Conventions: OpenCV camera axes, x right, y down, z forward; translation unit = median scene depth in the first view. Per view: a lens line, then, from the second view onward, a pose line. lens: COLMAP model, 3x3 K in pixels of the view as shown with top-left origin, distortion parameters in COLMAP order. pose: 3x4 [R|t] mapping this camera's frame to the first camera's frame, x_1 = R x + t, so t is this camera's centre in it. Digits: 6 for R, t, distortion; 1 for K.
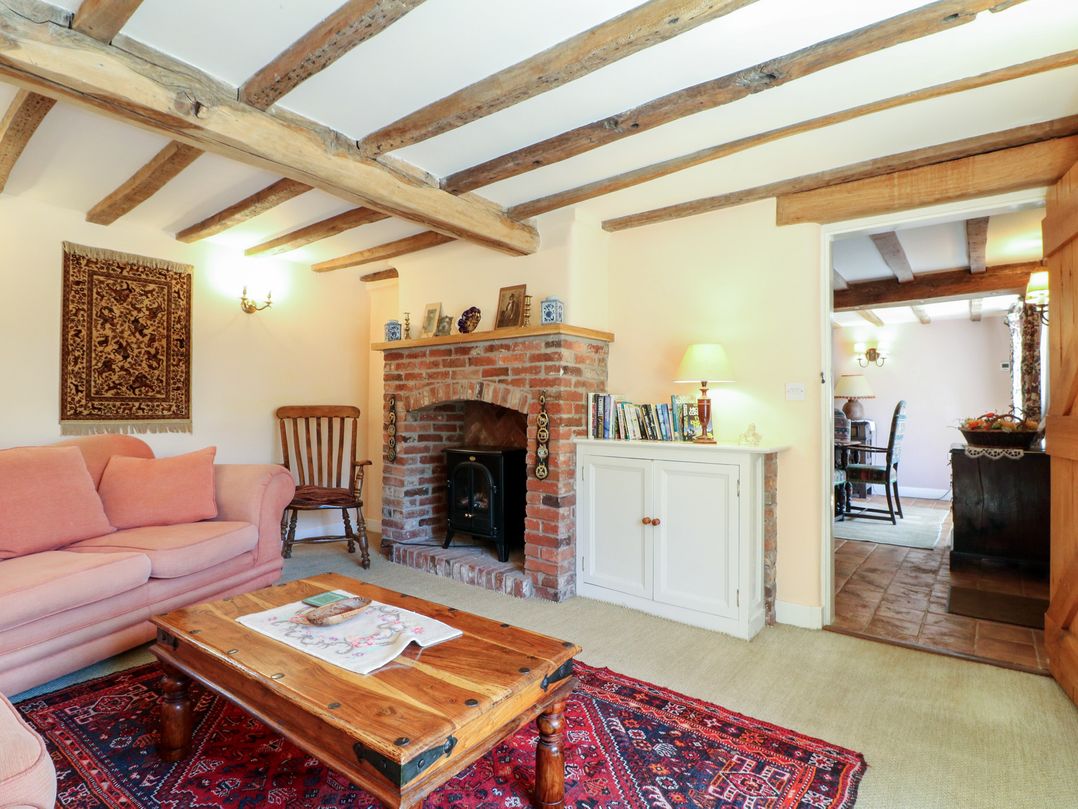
lens RADIAL K [[563.8, 0, 535.1], [0, 563.8, 395.1], [0, 0, 1]] dist [-0.002774, -0.013785]
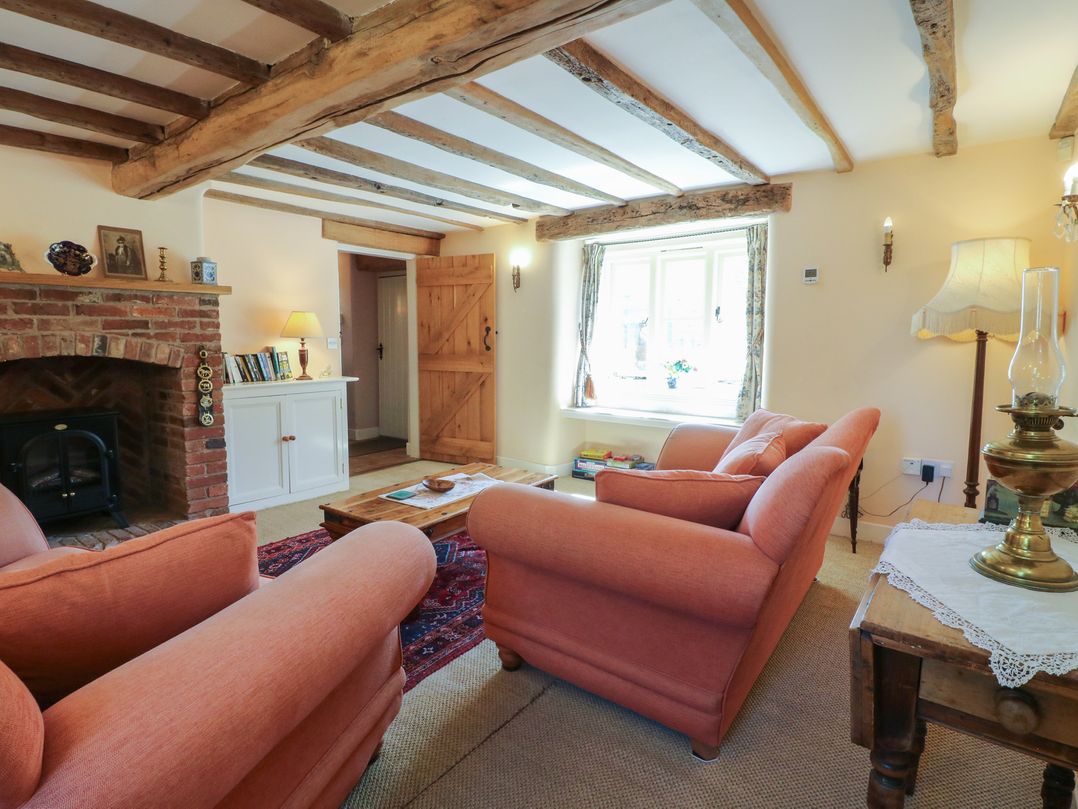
lens RADIAL K [[563.8, 0, 535.1], [0, 563.8, 395.1], [0, 0, 1]] dist [-0.002774, -0.013785]
pose [[-0.003596, -0.112017, 0.993700, -0.995930], [-0.029336, 0.993290, 0.111864, -0.048478], [-0.999563, -0.028749, -0.006858, 0.344462]]
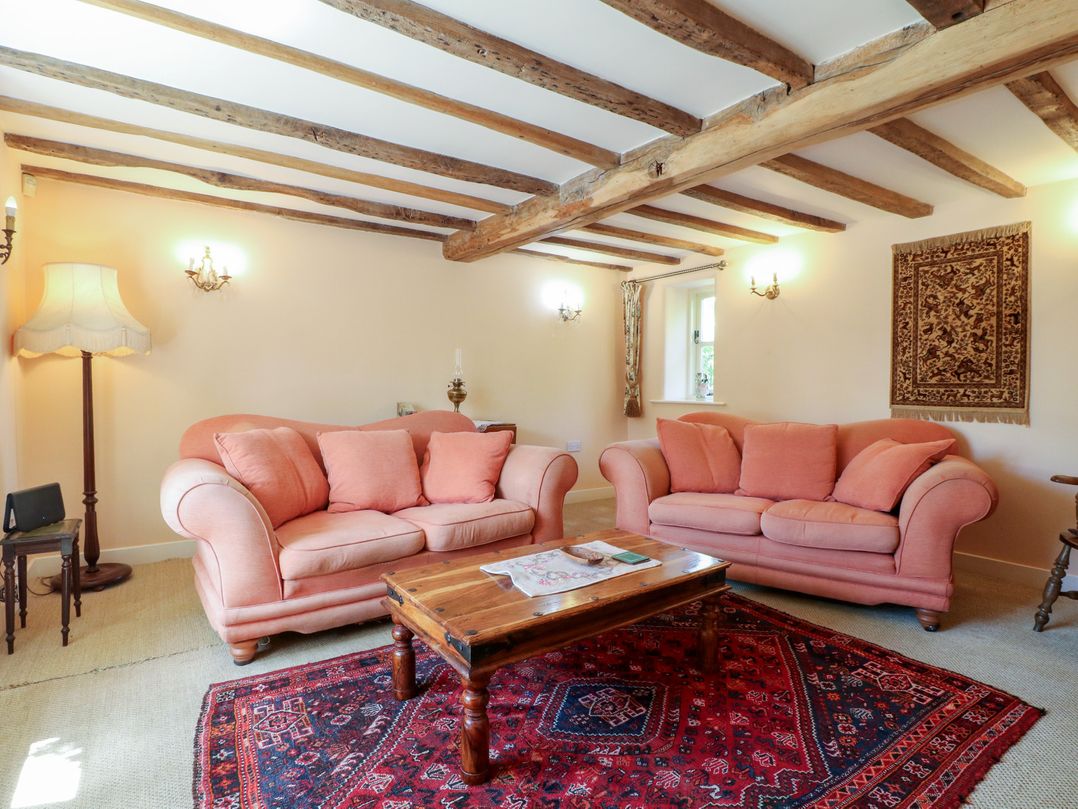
lens RADIAL K [[563.8, 0, 535.1], [0, 563.8, 395.1], [0, 0, 1]] dist [-0.002774, -0.013785]
pose [[-0.299146, 0.008470, -0.954170, 0.419244], [0.016008, 0.999864, 0.003856, 0.008802], [0.954073, -0.014121, -0.299241, 0.608030]]
